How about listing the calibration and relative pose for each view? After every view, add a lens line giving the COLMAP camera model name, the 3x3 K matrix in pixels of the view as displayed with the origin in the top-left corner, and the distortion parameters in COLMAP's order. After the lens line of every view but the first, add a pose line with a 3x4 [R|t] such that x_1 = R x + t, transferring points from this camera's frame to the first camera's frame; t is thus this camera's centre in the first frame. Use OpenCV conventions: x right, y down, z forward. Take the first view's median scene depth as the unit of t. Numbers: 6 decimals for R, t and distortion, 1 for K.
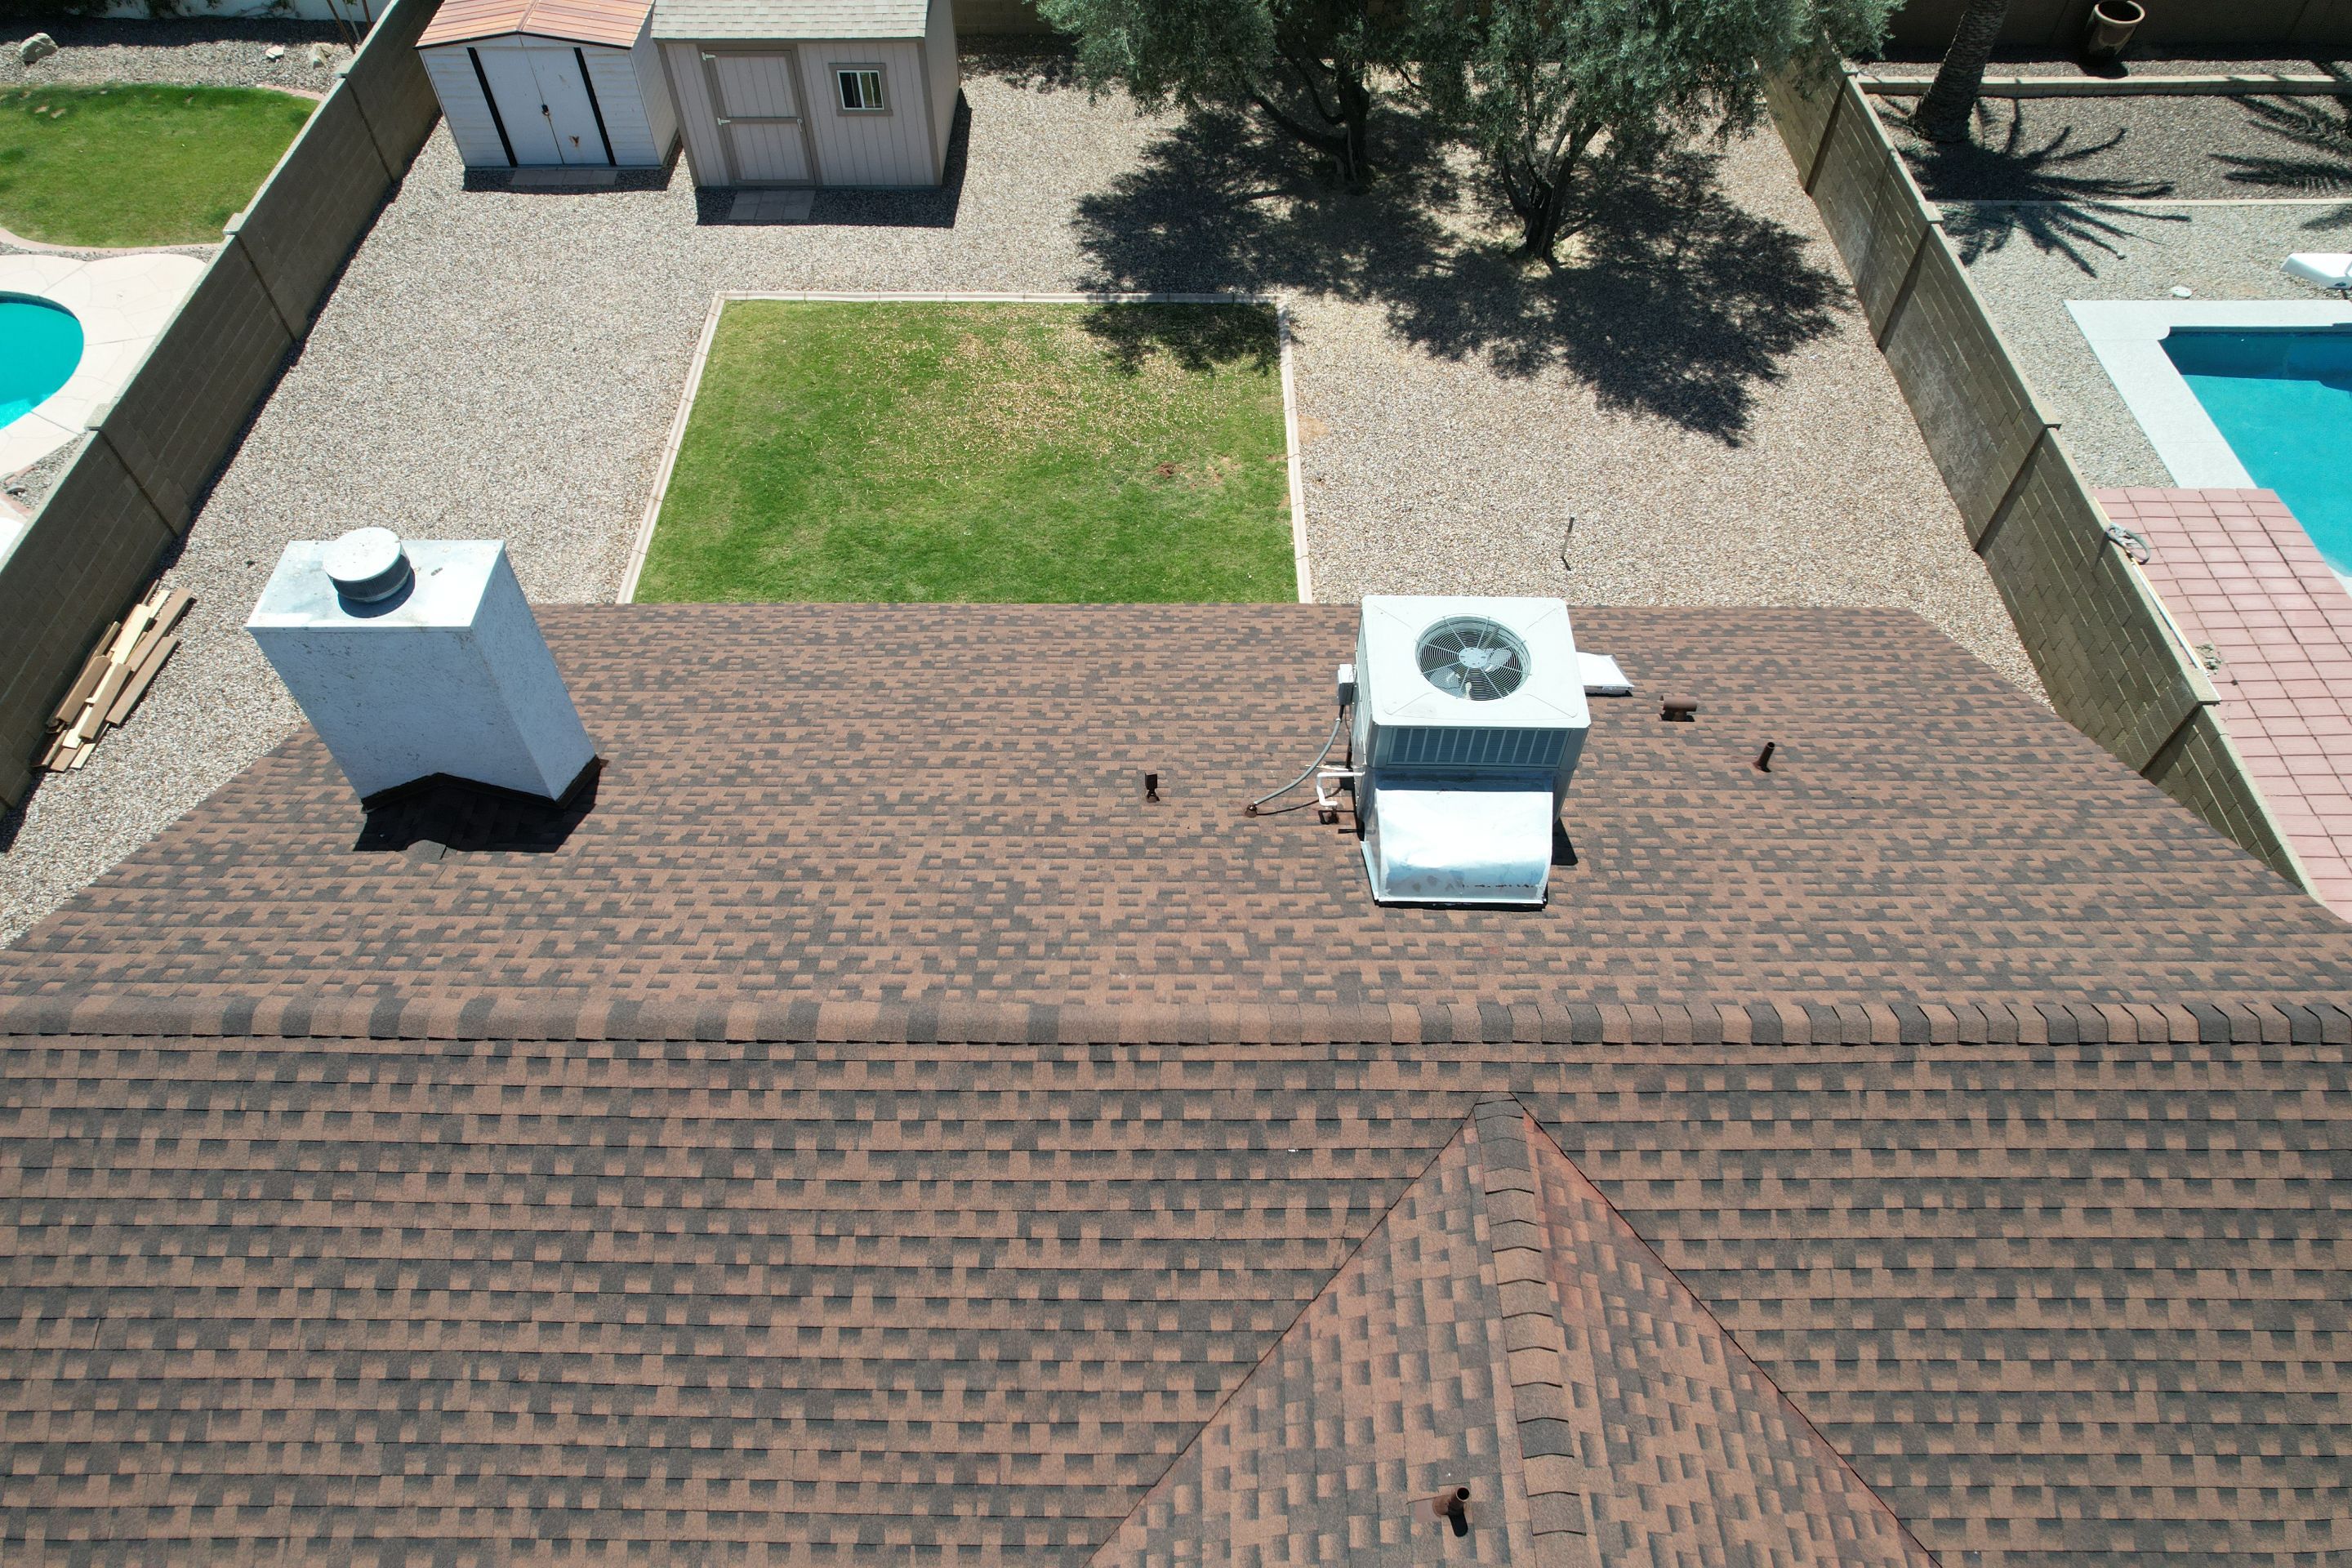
lens RADIAL K [[1506.5, 0, 1168.4], [0, 1506.5, 797.0], [0, 0, 1]] dist [-0.079432, 0.069310]
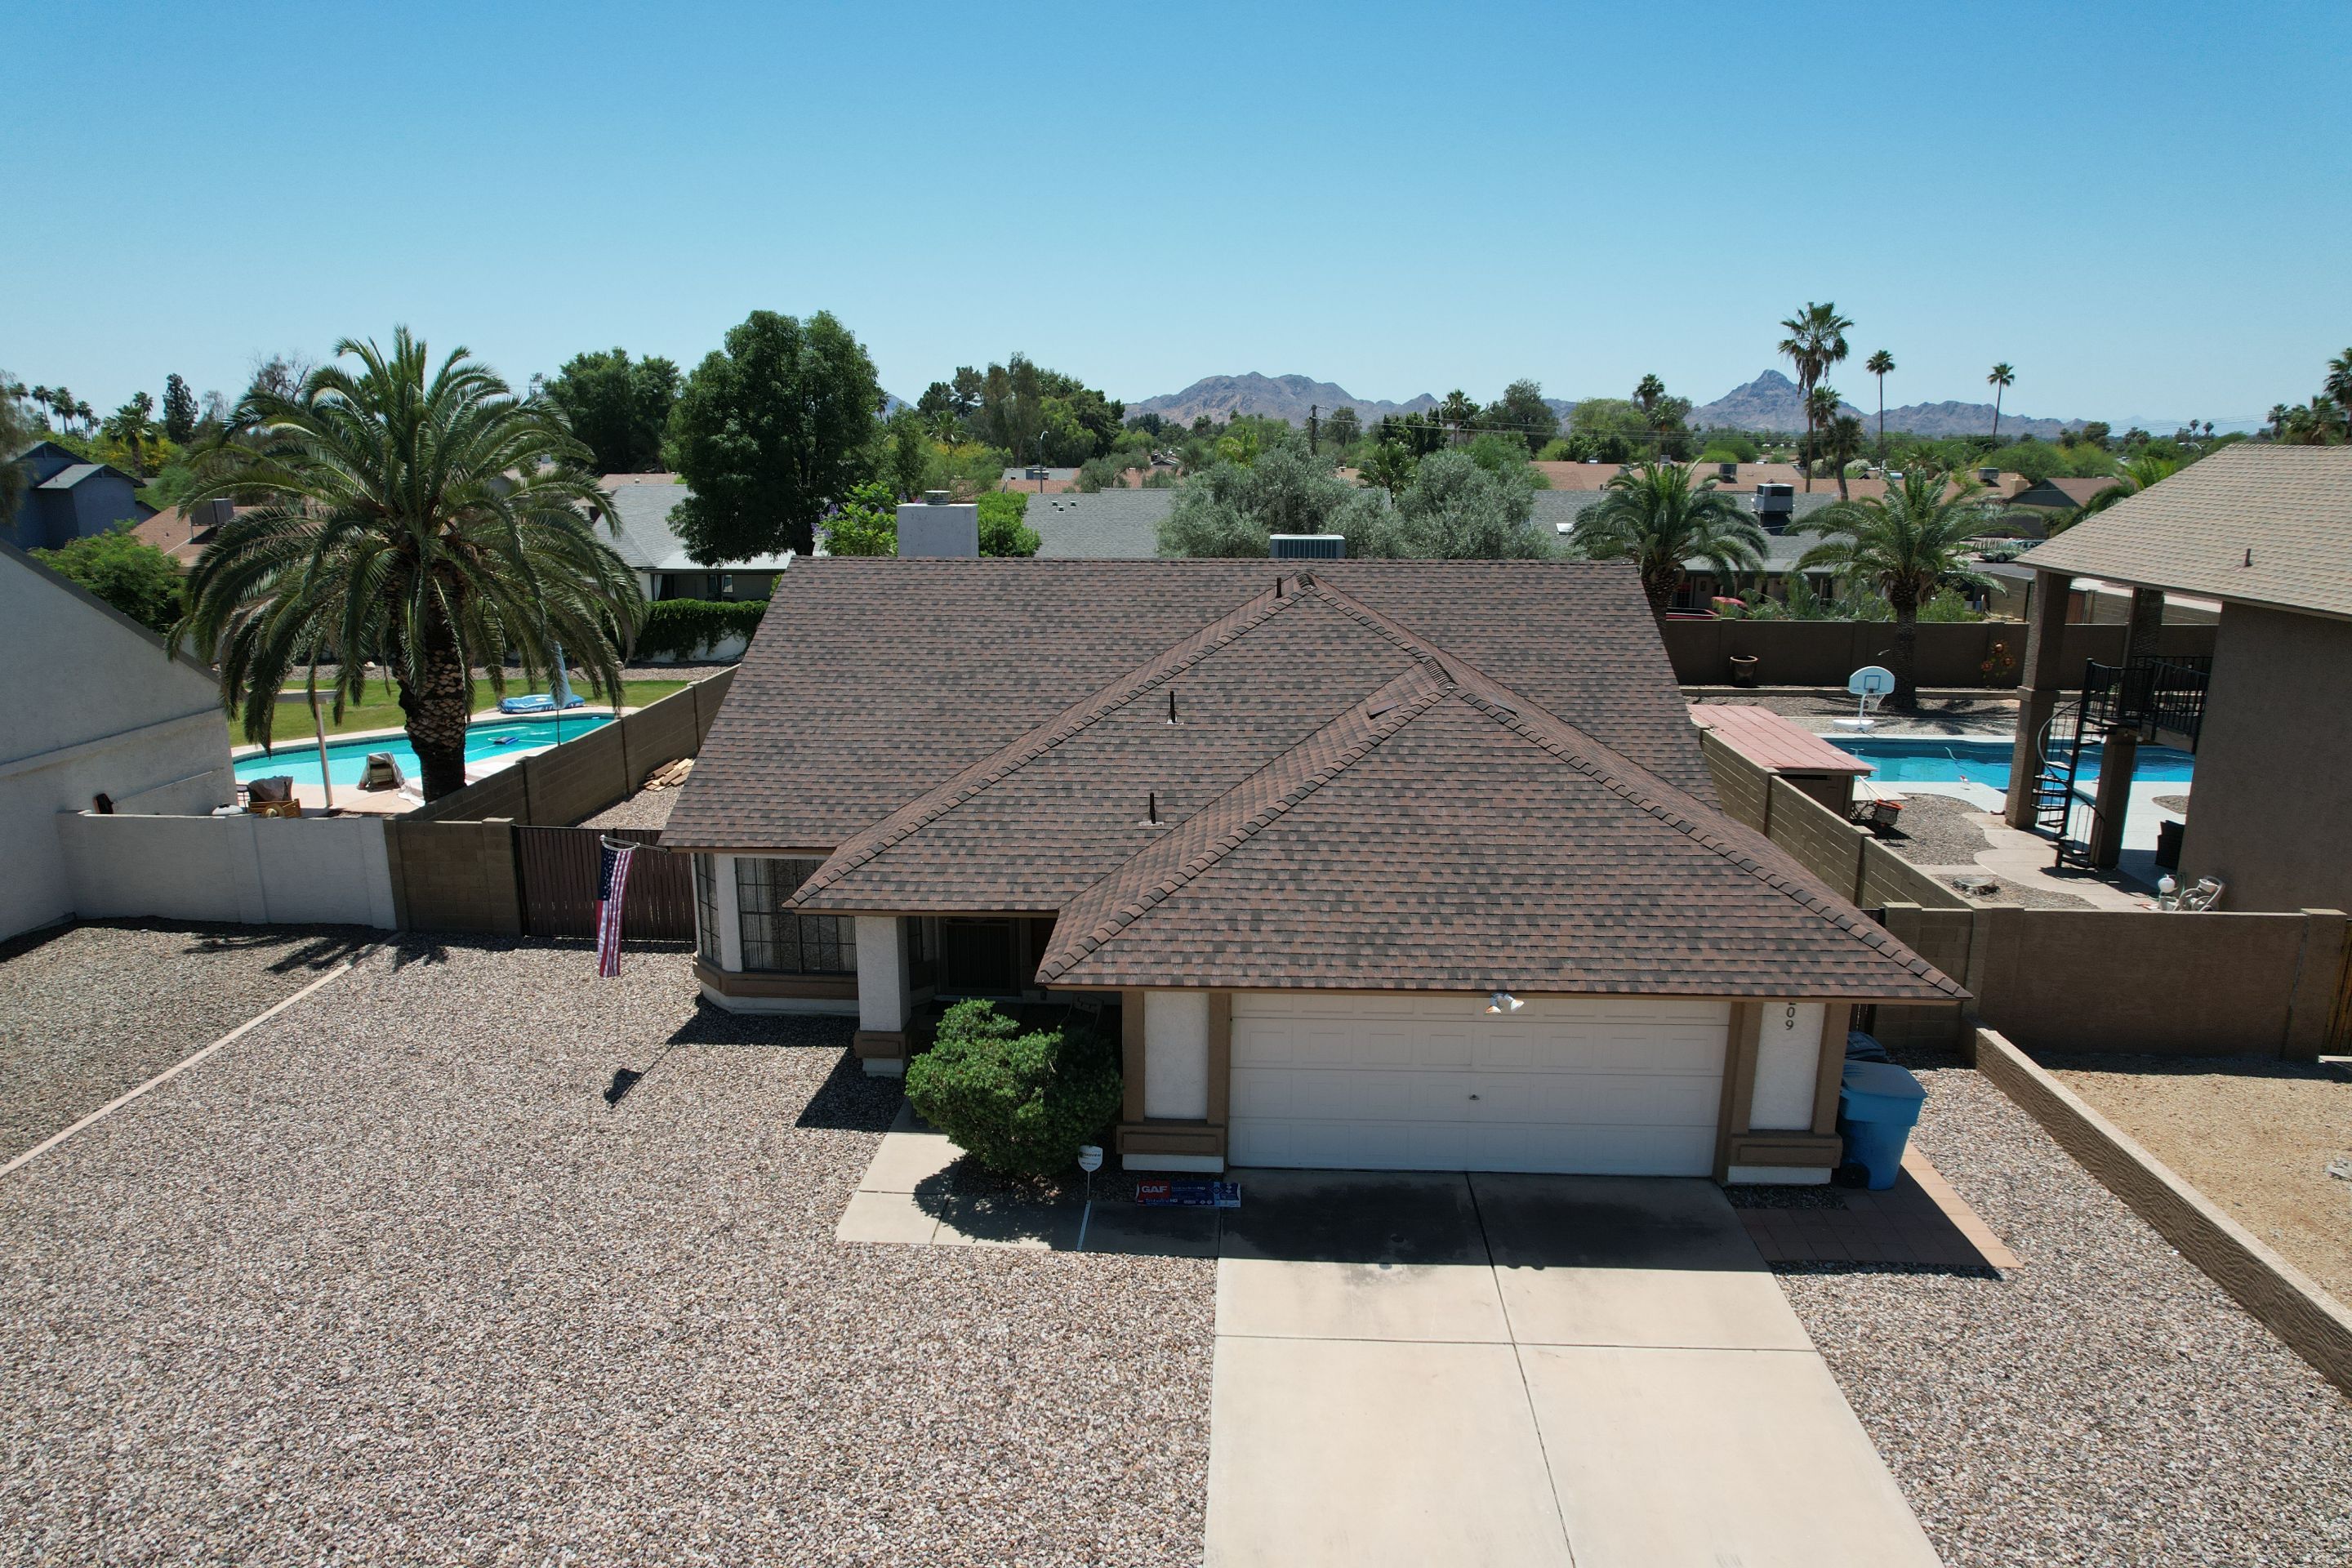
lens RADIAL K [[1506.5, 0, 1170.2], [0, 1506.5, 779.5], [0, 0, 1]] dist [-0.079432, 0.069310]
pose [[0.998649, 0.009967, -0.051005, 0.095932], [-0.040069, 0.772679, -0.633531, 2.162913], [0.033096, 0.634719, 0.772034, -0.966134]]
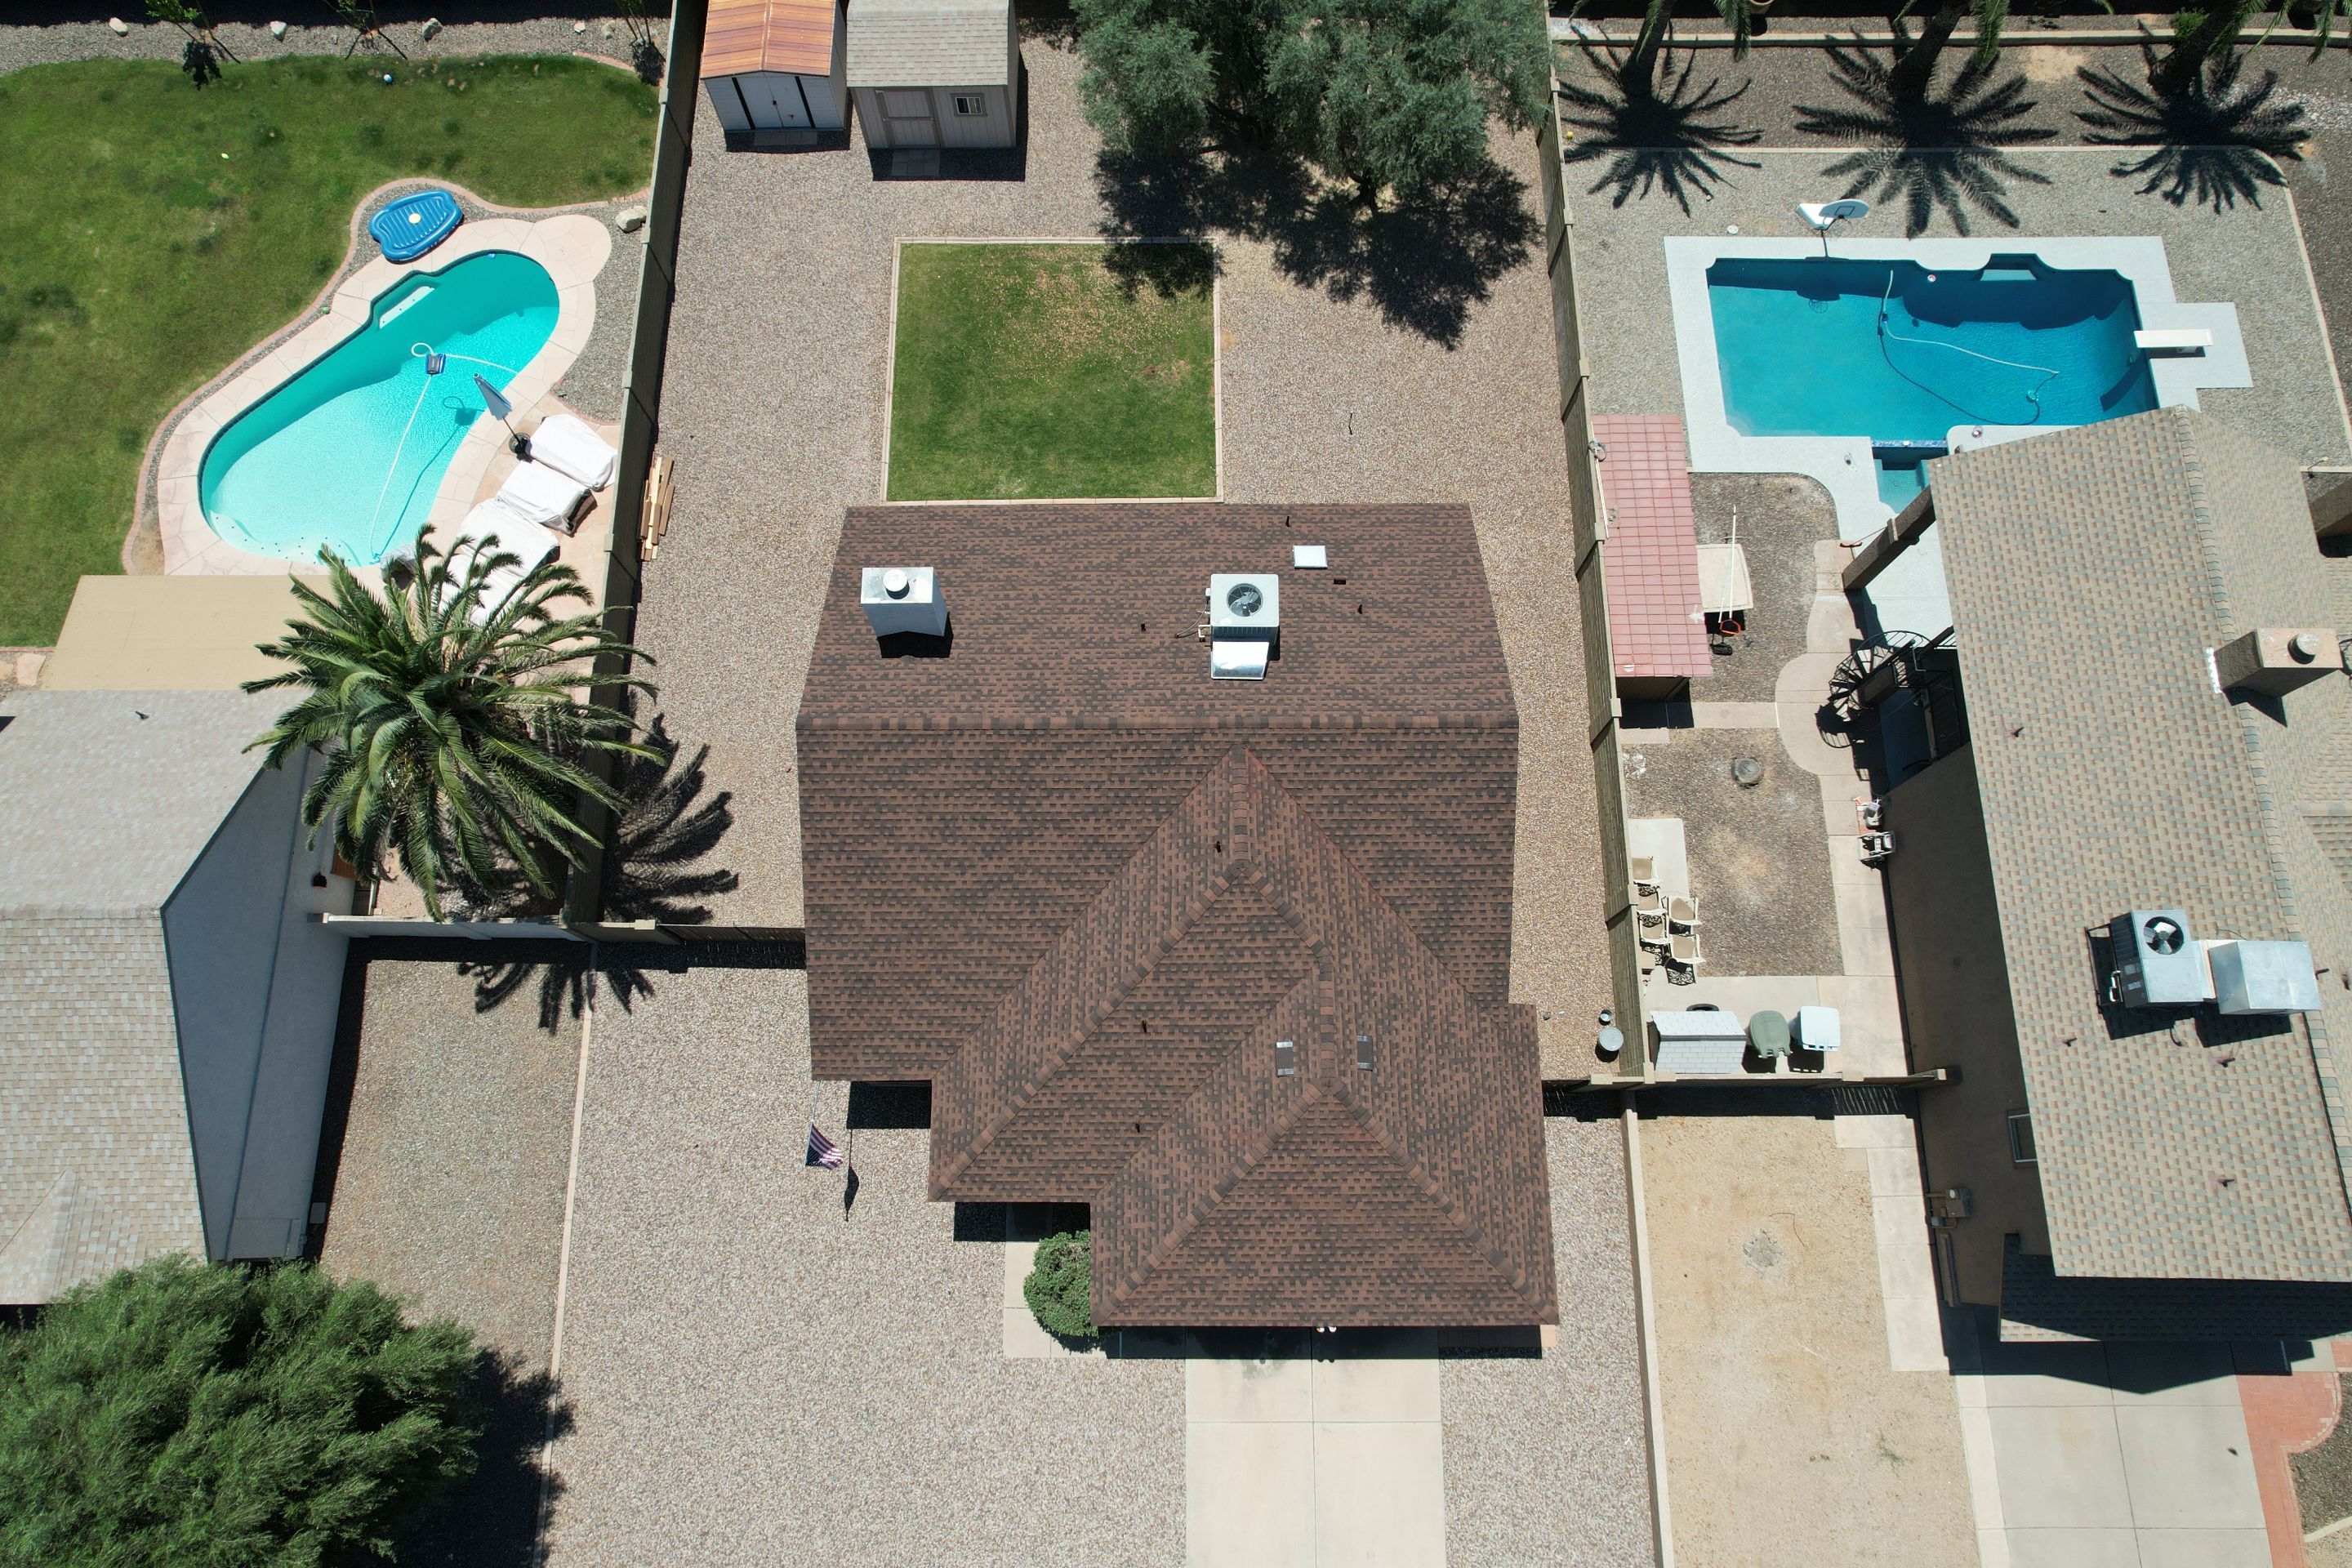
lens RADIAL K [[1506.5, 0, 1171.0], [0, 1506.5, 794.2], [0, 0, 1]] dist [-0.079432, 0.069310]
pose [[0.999972, -0.006899, -0.003042, 0.057275], [0.007533, 0.931527, 0.363595, -0.877974], [0.000325, -0.363608, 0.931552, -2.122257]]
